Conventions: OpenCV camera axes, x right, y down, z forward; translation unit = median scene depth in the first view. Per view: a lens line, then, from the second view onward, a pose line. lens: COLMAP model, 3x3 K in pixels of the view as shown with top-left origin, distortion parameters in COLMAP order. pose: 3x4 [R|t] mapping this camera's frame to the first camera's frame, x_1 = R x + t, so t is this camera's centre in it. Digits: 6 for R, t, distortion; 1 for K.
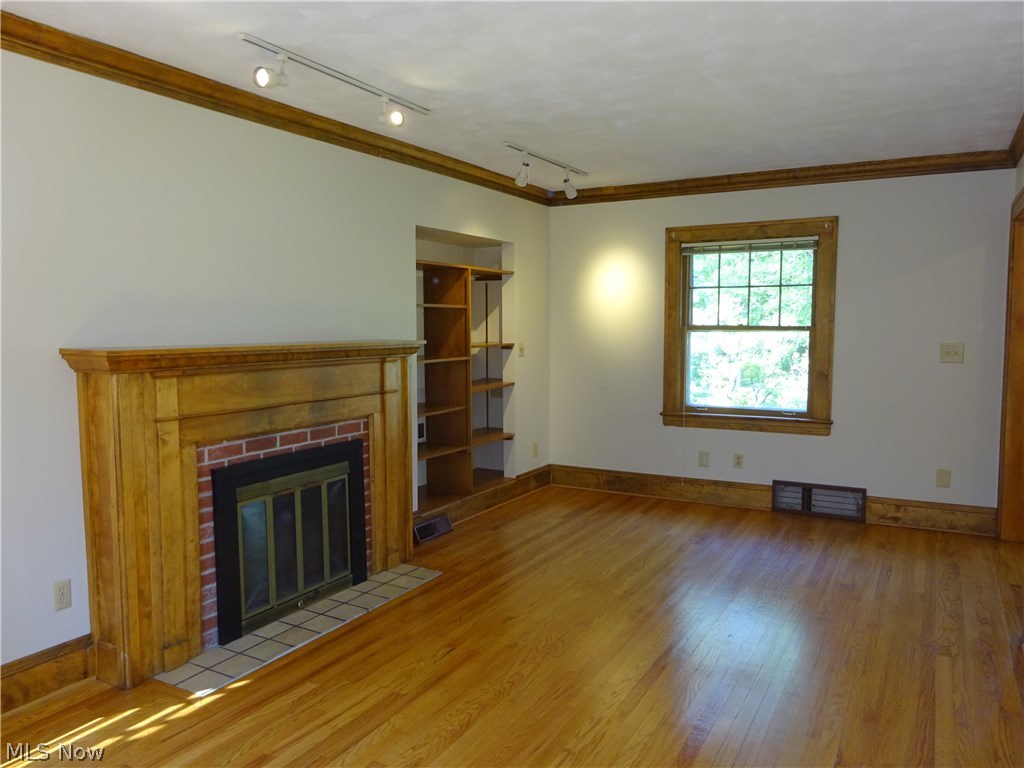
lens RADIAL K [[761.6, 0, 506.8], [0, 761.6, 388.3], [0, 0, 1]] dist [-0.003594, -0.003251]
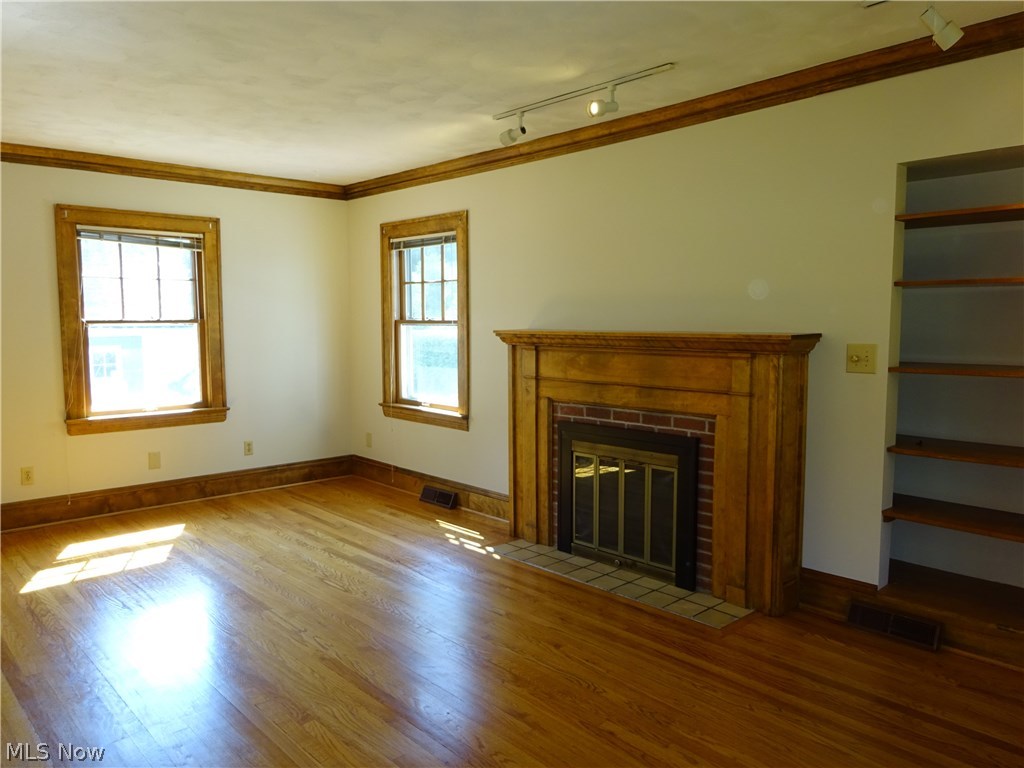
lens RADIAL K [[761.6, 0, 506.8], [0, 761.6, 388.3], [0, 0, 1]] dist [-0.003594, -0.003251]
pose [[-0.327411, 0.090643, -0.940524, 0.803225], [-0.074254, 0.989841, 0.121245, -0.094950], [0.941960, 0.109535, -0.317355, 1.152145]]
